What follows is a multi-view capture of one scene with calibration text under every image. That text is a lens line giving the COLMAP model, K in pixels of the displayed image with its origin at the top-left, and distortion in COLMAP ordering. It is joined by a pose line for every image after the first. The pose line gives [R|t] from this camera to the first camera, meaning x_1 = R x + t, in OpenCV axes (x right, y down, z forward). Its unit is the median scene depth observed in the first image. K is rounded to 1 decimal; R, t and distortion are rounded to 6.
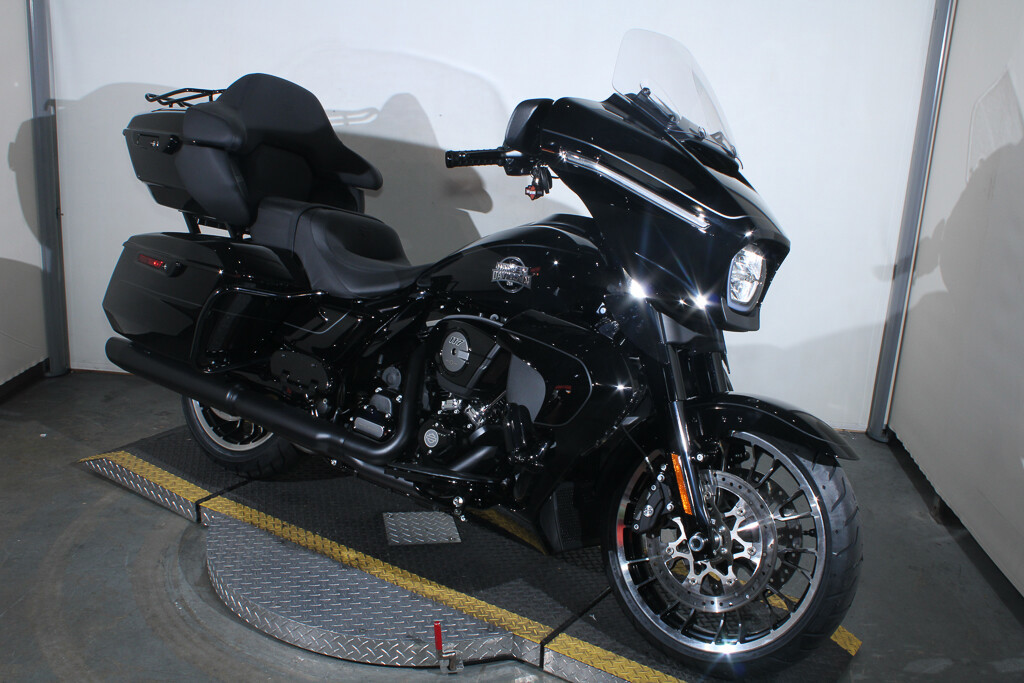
lens RADIAL K [[1056.7, 0, 512.0], [0, 1056.7, 341.5], [0, 0, 1]] dist [-0.130965, 0.127249]
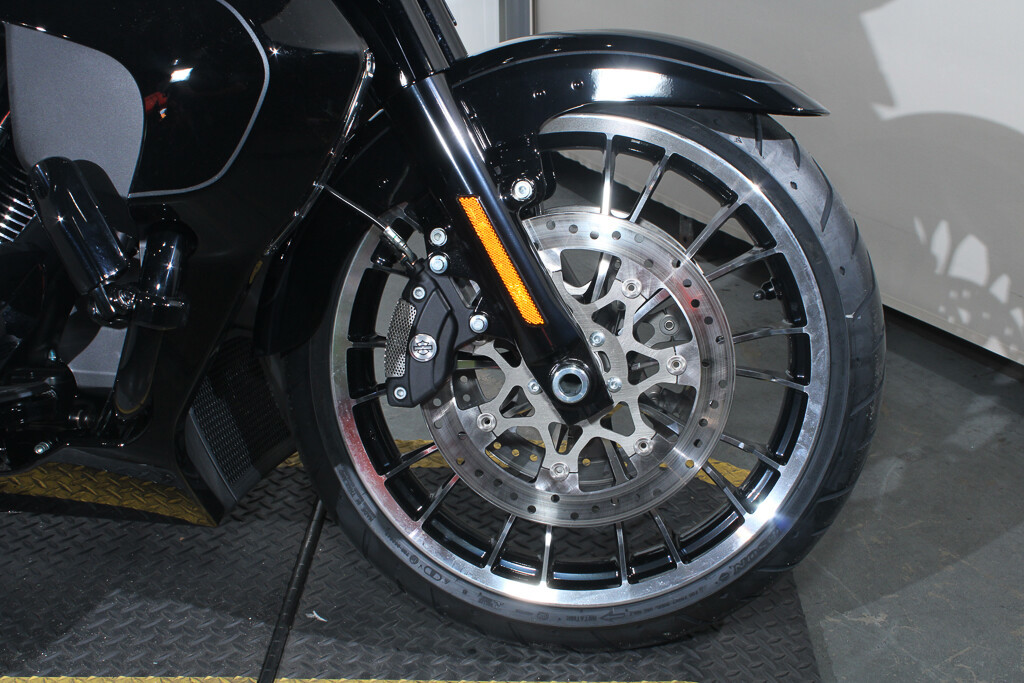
lens RADIAL K [[1339.0, 0, 512.0], [0, 1339.0, 341.5], [0, 0, 1]] dist [-0.024546, -0.022724]
pose [[0.849929, -0.281130, 0.445630, -0.081776], [0.215078, 0.957204, 0.193653, 0.060952], [-0.481001, -0.068746, 0.874021, 0.506283]]
